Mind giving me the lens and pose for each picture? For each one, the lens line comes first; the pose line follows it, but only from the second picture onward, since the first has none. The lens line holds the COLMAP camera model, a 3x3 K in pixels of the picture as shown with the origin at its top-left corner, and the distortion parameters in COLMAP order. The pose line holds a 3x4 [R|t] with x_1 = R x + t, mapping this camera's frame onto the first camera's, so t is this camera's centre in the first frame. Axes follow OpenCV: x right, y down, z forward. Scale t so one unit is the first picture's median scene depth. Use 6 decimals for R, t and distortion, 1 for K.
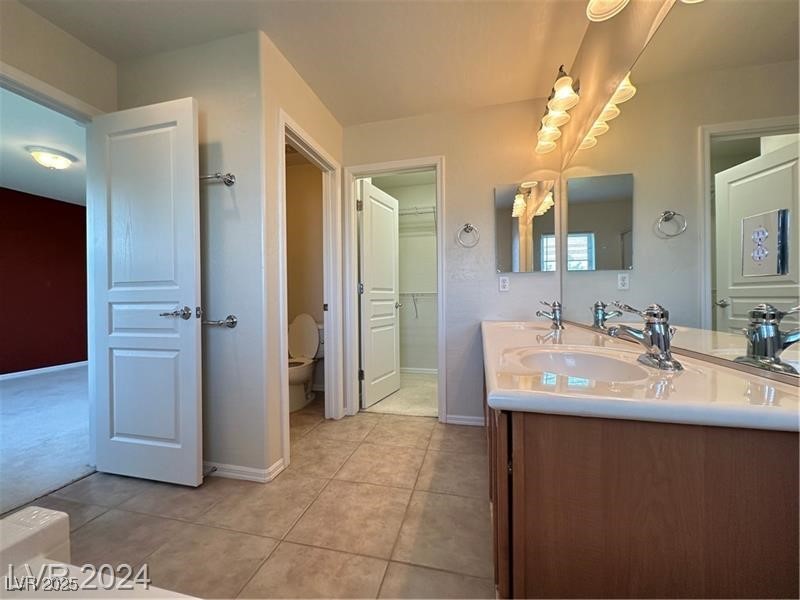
lens RADIAL K [[320.0, 0, 397.8], [0, 320.0, 303.3], [0, 0, 1]] dist [-0.002404, 0.000422]
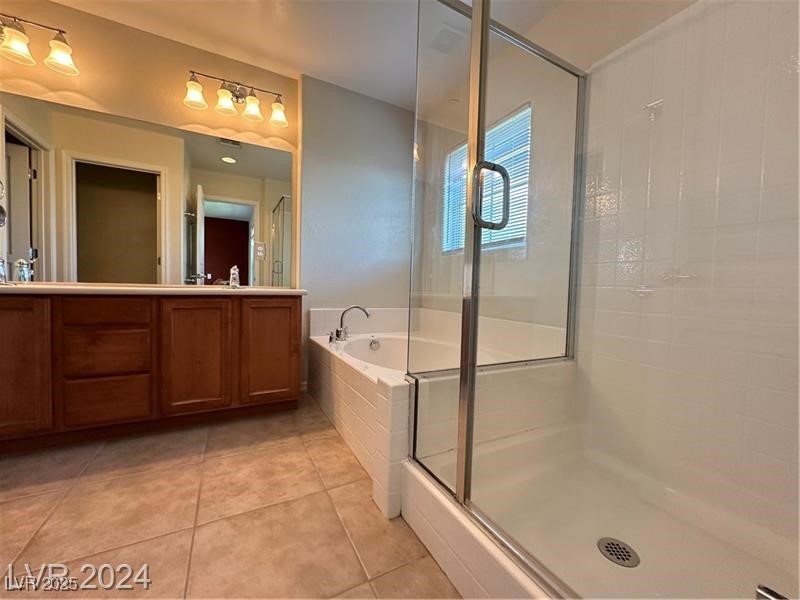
lens RADIAL K [[320.0, 0, 399.3], [0, 320.0, 301.0], [0, 0, 1]] dist [-0.002404, 0.000422]
pose [[-0.669731, -0.034764, 0.741790, -0.928526], [-0.008380, 0.999194, 0.039261, 0.074996], [-0.742557, 0.020078, -0.669482, 0.803439]]
